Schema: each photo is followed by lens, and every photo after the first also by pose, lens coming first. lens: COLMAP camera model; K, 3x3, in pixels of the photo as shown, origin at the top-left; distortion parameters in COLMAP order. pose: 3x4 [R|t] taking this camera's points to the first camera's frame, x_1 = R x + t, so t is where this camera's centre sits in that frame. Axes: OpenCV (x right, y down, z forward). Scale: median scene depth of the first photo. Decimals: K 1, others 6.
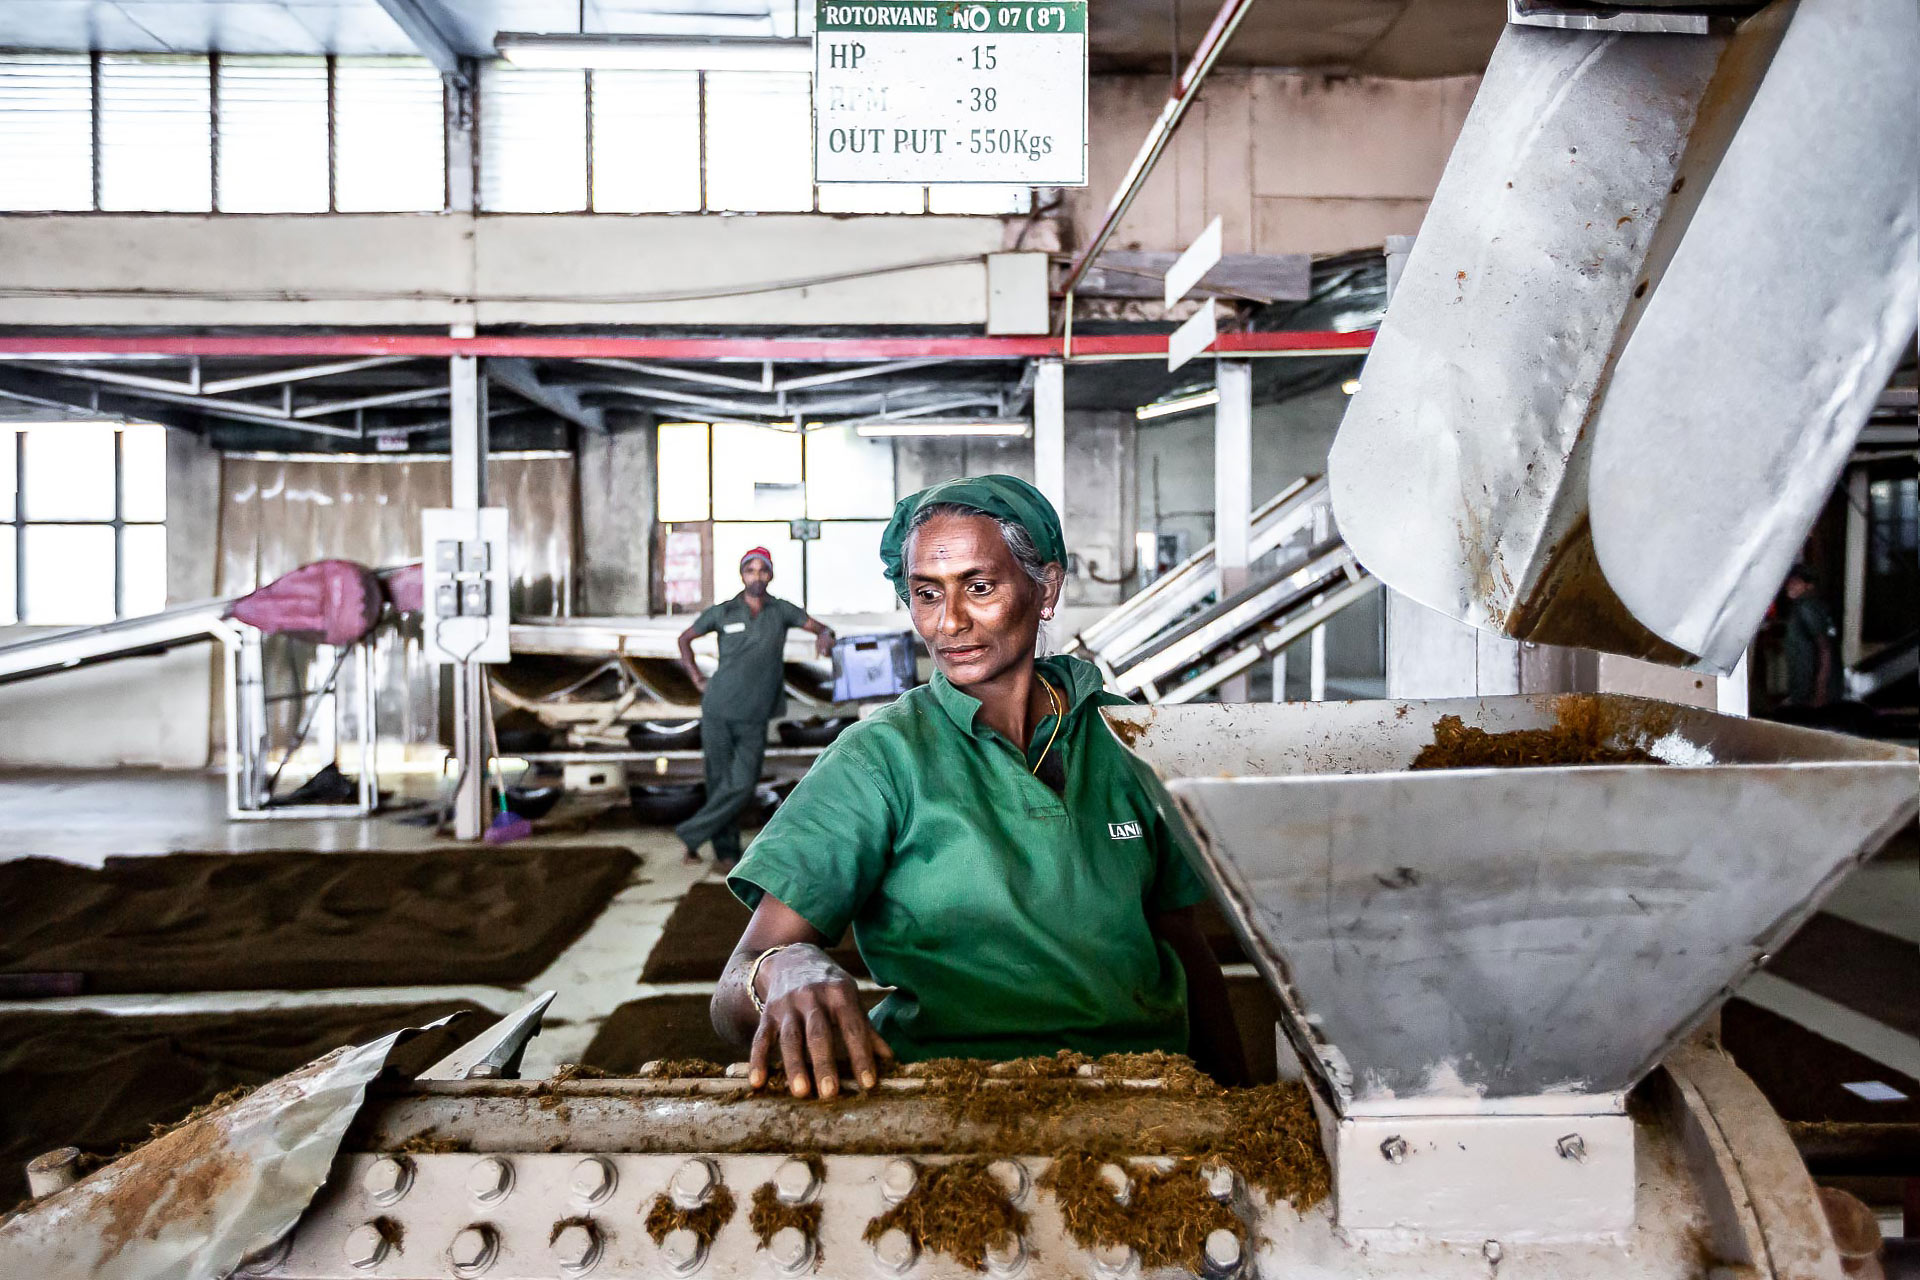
lens RADIAL K [[1240.9, 0, 960.5], [0, 1240.9, 609.2], [0, 0, 1]] dist [-0.001397, 0.001040]
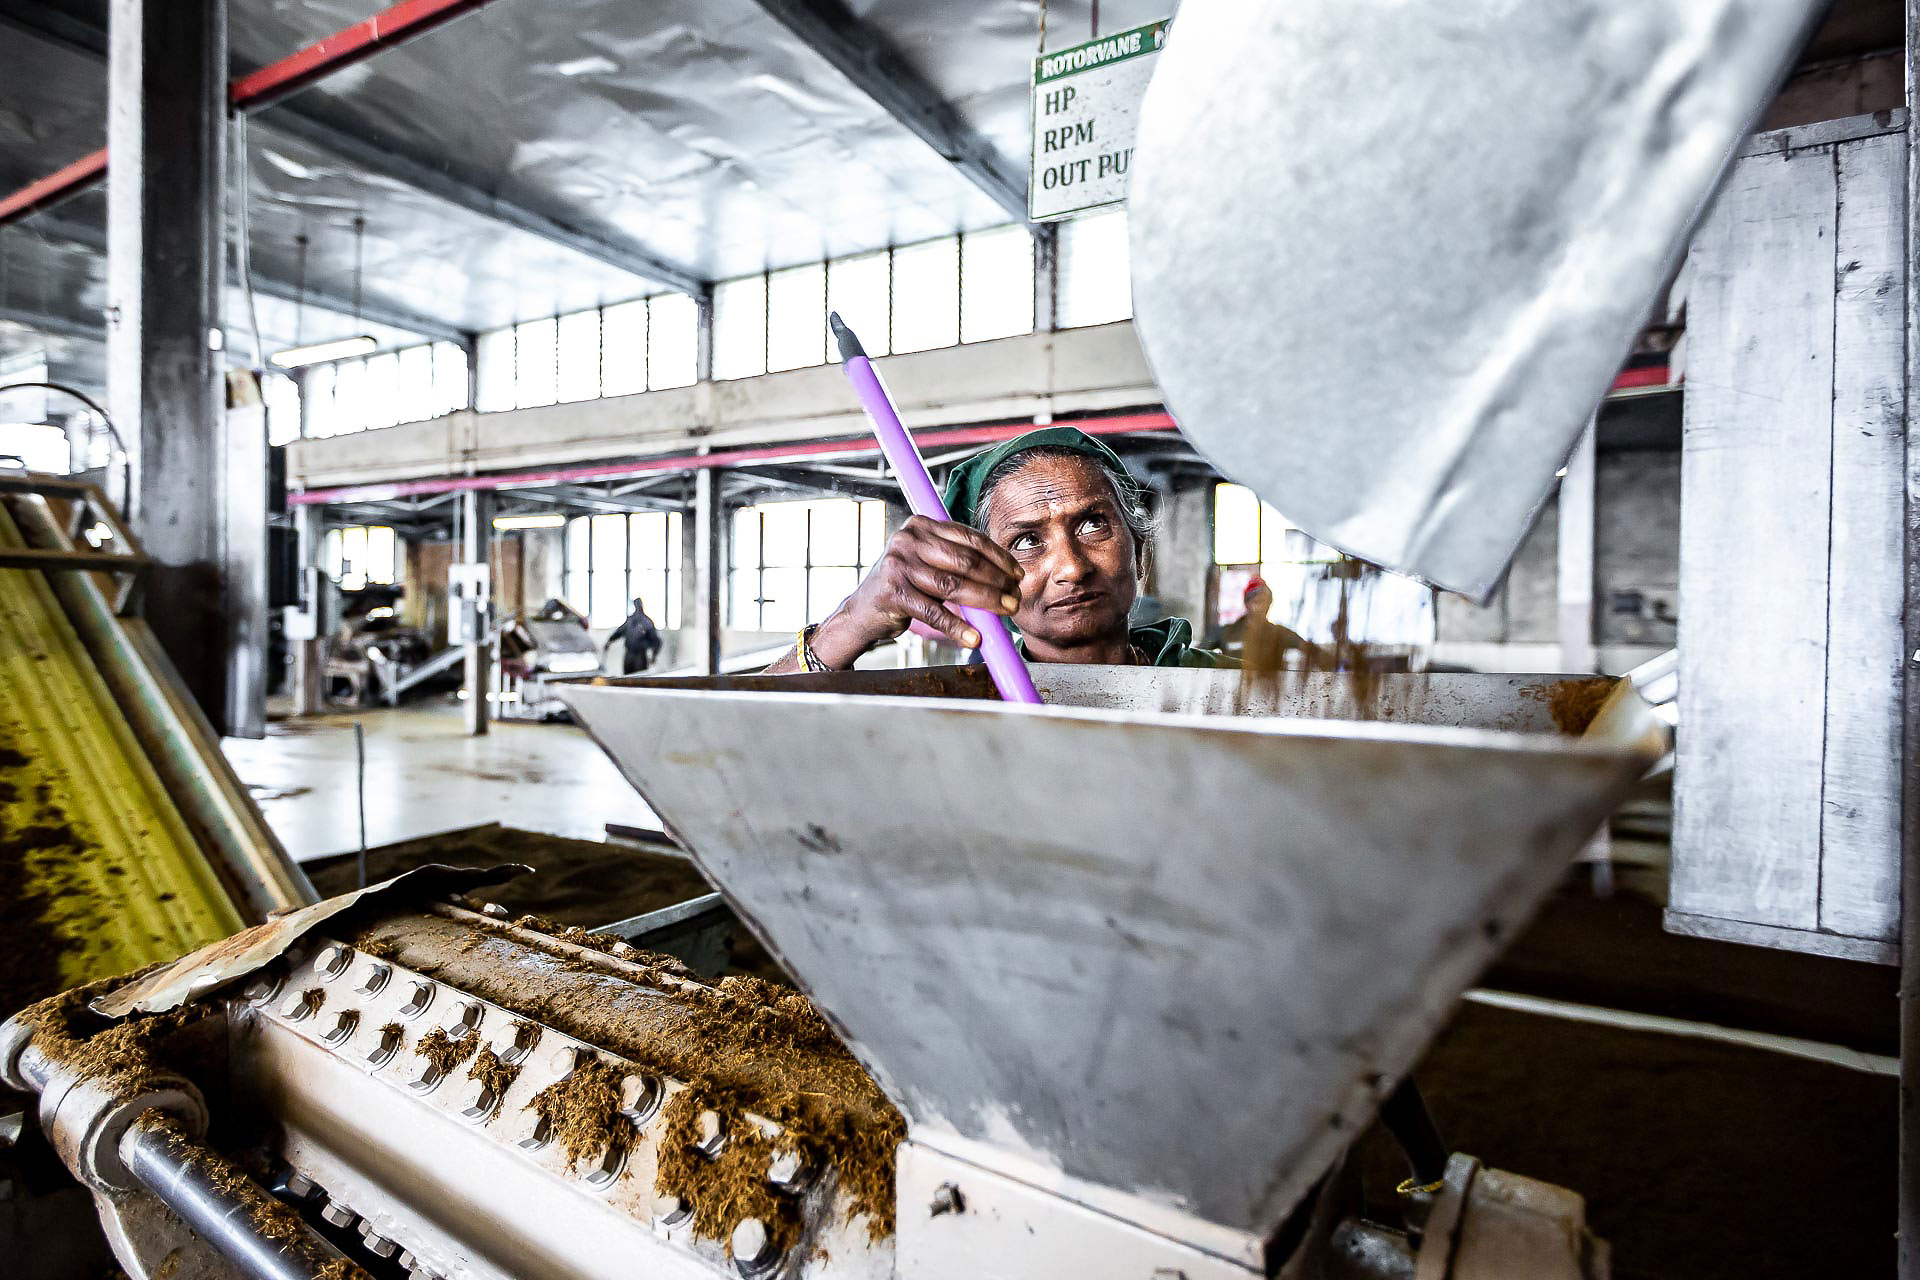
lens RADIAL K [[964.4, 0, 960.0], [0, 964.4, 640.0], [0, 0, 1]] dist [-0.028129, 0.020156]
pose [[0.838907, 0.031376, -0.543370, 0.106015], [-0.032676, 0.999440, 0.007262, 0.012181], [0.543293, 0.011663, 0.839462, 0.077561]]
